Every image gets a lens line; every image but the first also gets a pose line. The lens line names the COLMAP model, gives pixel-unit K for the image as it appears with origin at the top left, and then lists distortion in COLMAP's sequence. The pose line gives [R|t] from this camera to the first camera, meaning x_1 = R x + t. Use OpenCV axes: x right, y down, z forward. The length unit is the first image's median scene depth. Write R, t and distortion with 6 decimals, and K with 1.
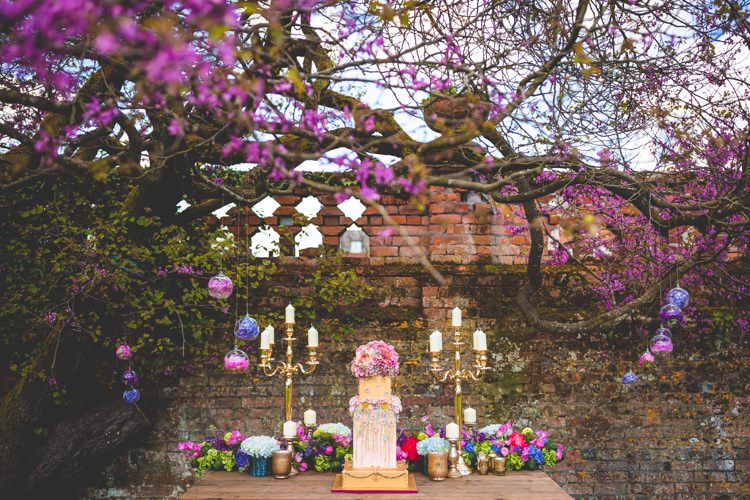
lens RADIAL K [[830.5, 0, 375.0], [0, 830.5, 250.0], [0, 0, 1]] dist [0.003949, 0.026537]
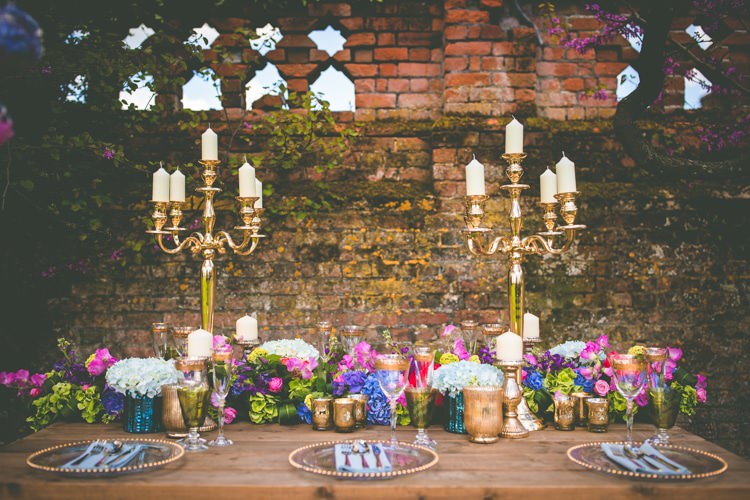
lens RADIAL K [[798.3, 0, 356.7], [0, 798.3, 249.5], [0, 0, 1]] dist [-0.004423, 0.013027]
pose [[0.999971, 0.000451, -0.007615, 0.000743], [-0.000065, 0.998721, 0.050558, 0.093730], [0.007628, -0.050556, 0.998692, 0.359760]]
